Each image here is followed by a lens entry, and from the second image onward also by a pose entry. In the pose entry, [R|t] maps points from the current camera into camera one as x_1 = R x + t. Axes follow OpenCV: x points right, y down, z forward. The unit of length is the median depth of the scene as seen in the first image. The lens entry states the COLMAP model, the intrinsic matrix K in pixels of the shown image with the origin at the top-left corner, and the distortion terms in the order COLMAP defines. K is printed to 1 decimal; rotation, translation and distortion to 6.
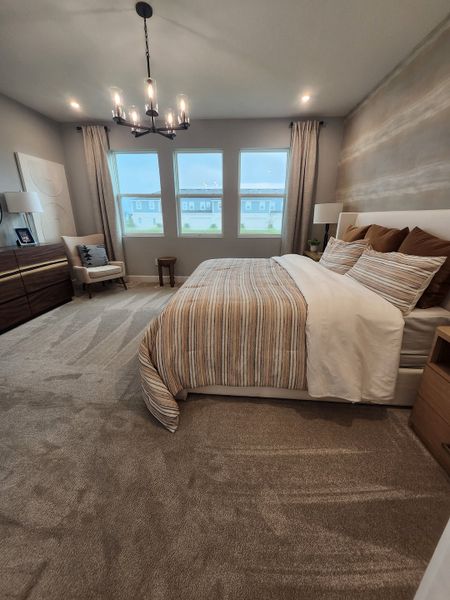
lens RADIAL K [[253.2, 0, 225.0], [0, 253.2, 300.0], [0, 0, 1]] dist [0.002088, 0.000223]
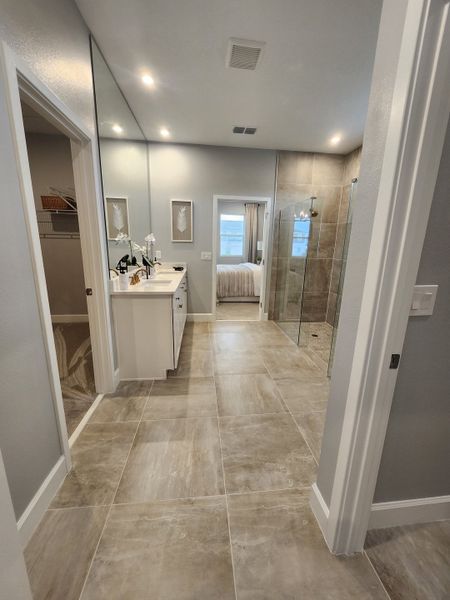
lens RADIAL K [[234.3, 0, 226.1], [0, 234.3, 297.4], [0, 0, 1]] dist [-0.001047, 0.000026]
pose [[0.986818, -0.019065, 0.160708, -0.318754], [0.034978, 0.994691, -0.096778, 0.373923], [-0.158010, 0.101124, 0.982246, -1.162485]]
